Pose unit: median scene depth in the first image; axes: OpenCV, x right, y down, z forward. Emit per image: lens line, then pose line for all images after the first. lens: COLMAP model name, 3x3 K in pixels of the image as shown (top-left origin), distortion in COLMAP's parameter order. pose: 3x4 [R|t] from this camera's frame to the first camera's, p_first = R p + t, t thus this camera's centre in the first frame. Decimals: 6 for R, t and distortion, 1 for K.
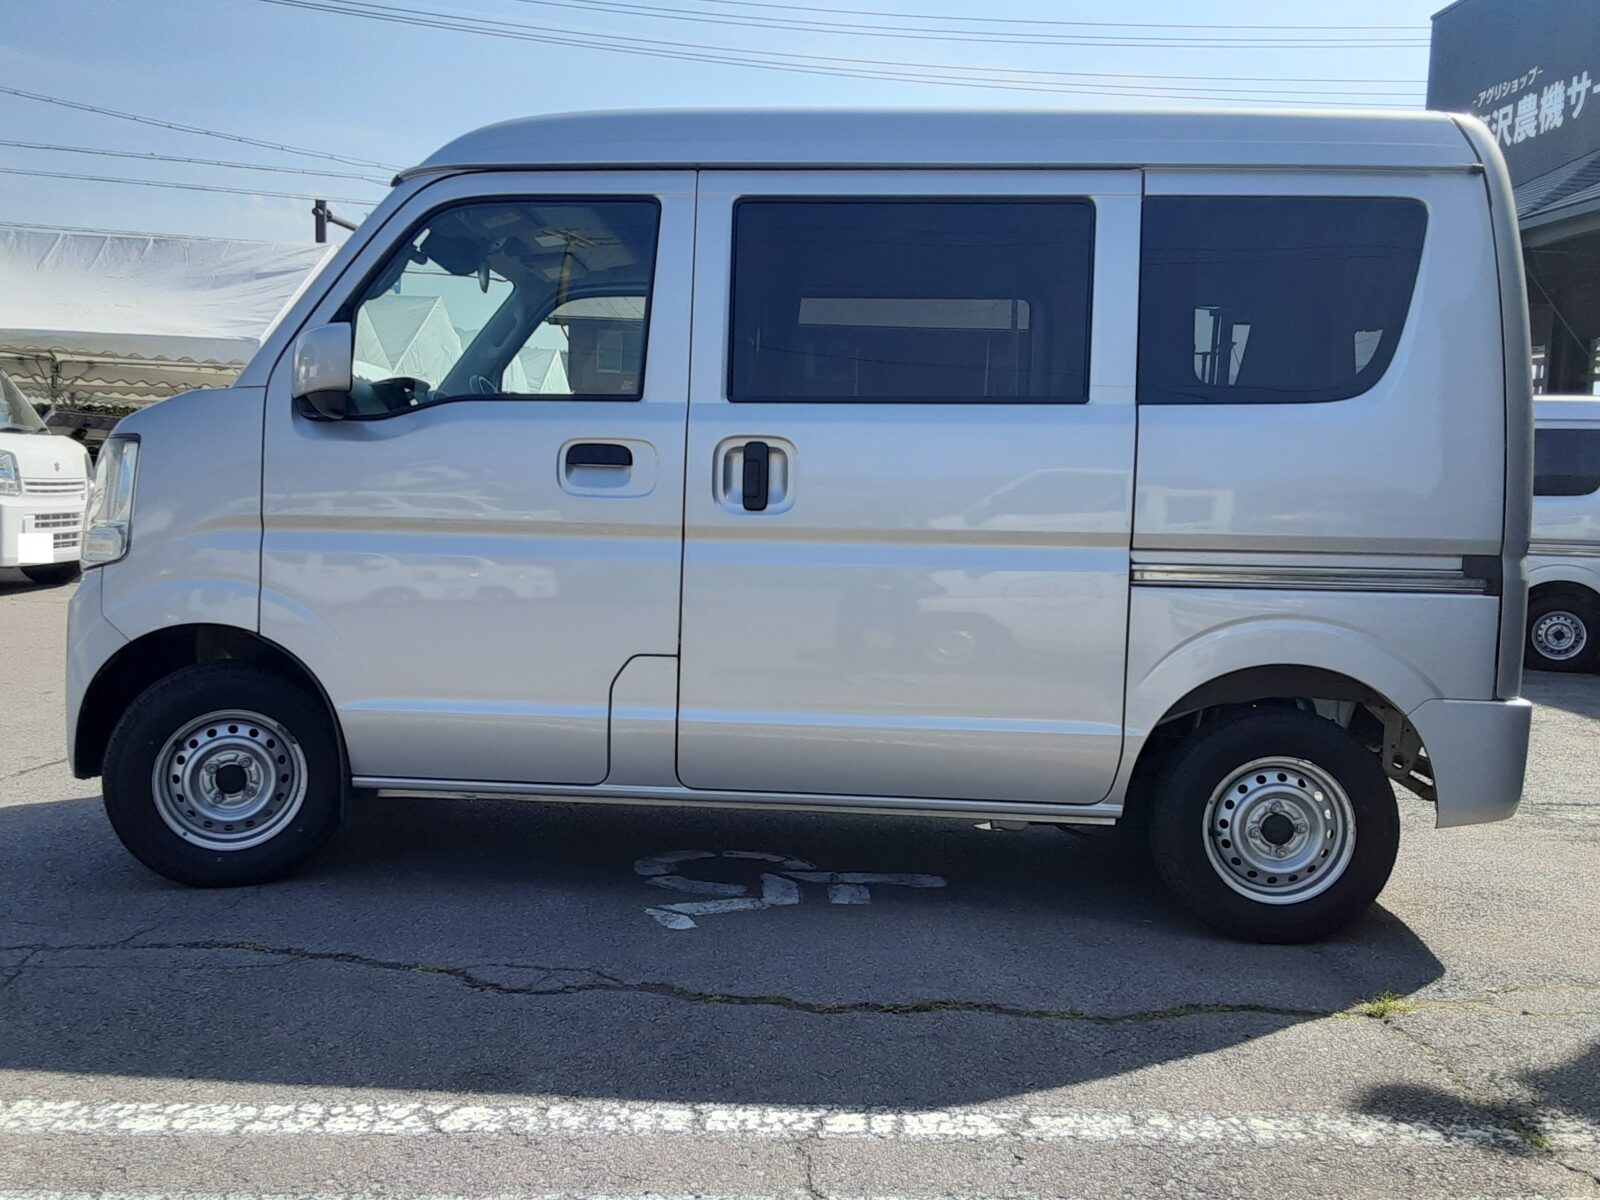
lens RADIAL K [[1483.2, 0, 803.6], [0, 1483.2, 629.8], [0, 0, 1]] dist [0.119614, -0.182064]
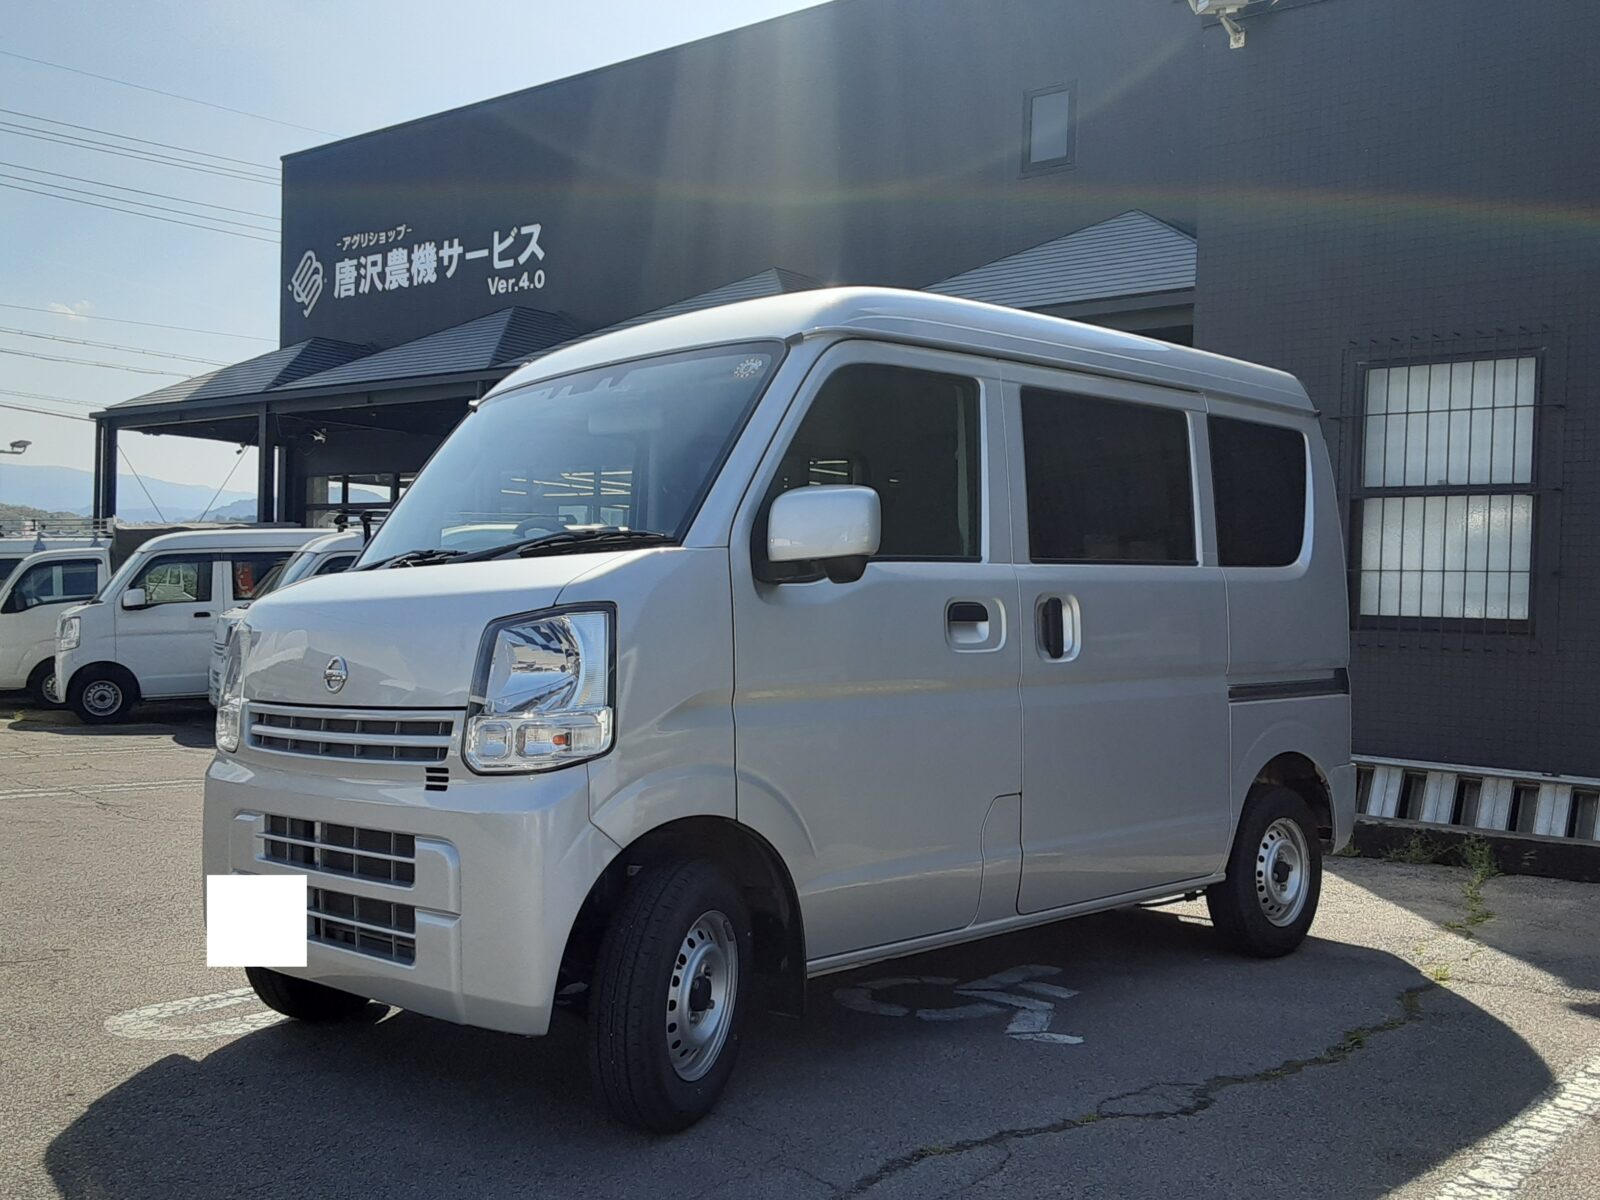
lens RADIAL K [[1483.2, 0, 803.6], [0, 1483.2, 629.8], [0, 0, 1]] dist [0.119614, -0.182064]
pose [[0.673160, -0.027522, 0.738985, -0.989798], [0.078675, 0.996301, -0.034562, -0.075557], [-0.735300, 0.081405, 0.672835, 0.373791]]
